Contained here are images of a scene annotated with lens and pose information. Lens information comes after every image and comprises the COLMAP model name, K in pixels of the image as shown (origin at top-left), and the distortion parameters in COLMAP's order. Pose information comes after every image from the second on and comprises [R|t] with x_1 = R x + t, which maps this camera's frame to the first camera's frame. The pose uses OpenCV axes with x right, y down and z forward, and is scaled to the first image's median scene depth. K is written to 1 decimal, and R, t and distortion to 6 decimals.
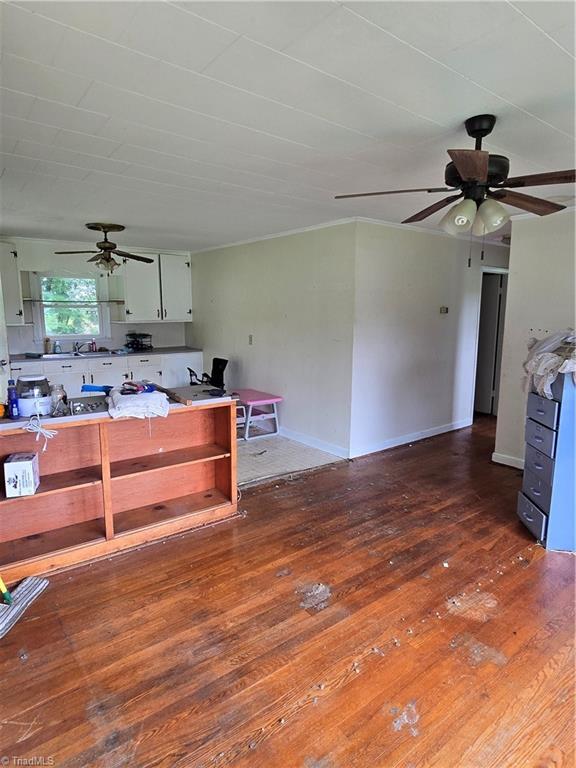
lens RADIAL K [[452.3, 0, 288.0], [0, 452.3, 382.9], [0, 0, 1]] dist [-0.003826, -0.001108]
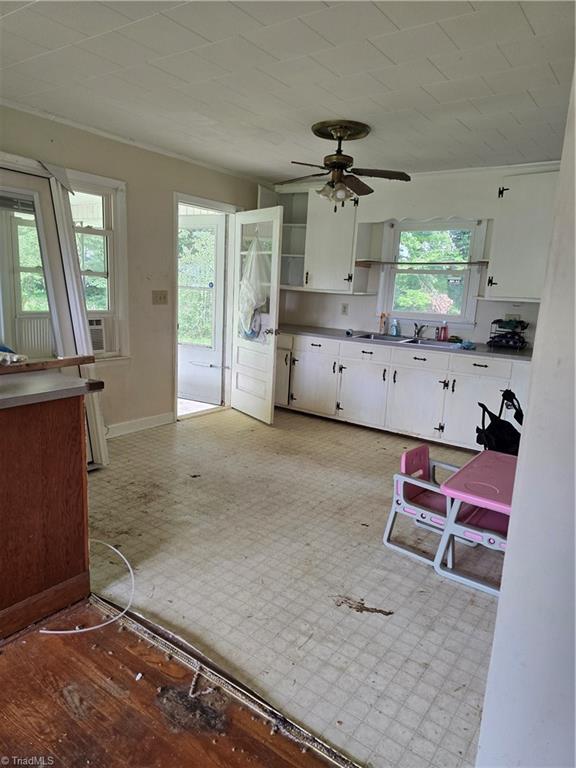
lens RADIAL K [[518.1, 0, 288.1], [0, 518.1, 386.9], [0, 0, 1]] dist [-0.004541, -0.003127]
pose [[0.283927, 0.189528, -0.939928, 0.368672], [-0.197647, 0.970787, 0.136047, -0.099290], [0.938254, 0.147147, 0.313092, 0.892374]]
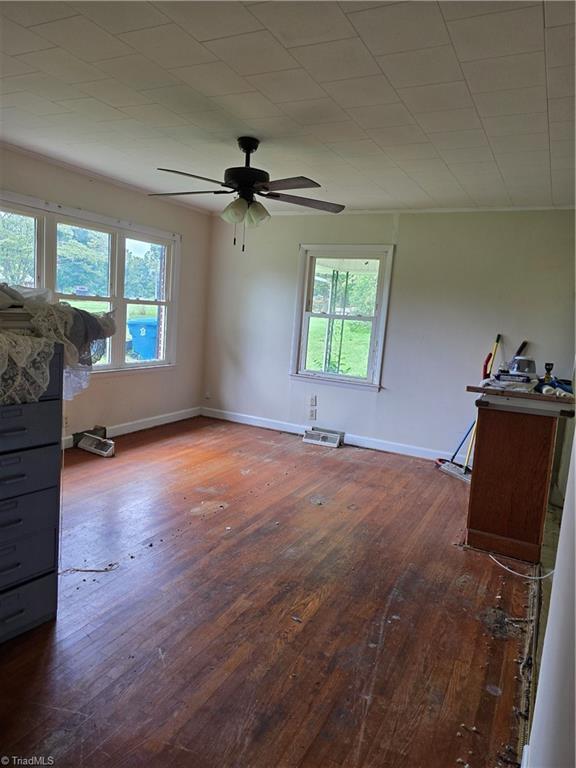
lens RADIAL K [[518.1, 0, 289.2], [0, 518.1, 381.9], [0, 0, 1]] dist [-0.004541, -0.003127]
pose [[-0.902291, -0.017957, -0.430754, 0.491365], [-0.150058, 0.949740, 0.274730, -0.173863], [0.404171, 0.312524, -0.859636, 1.308497]]
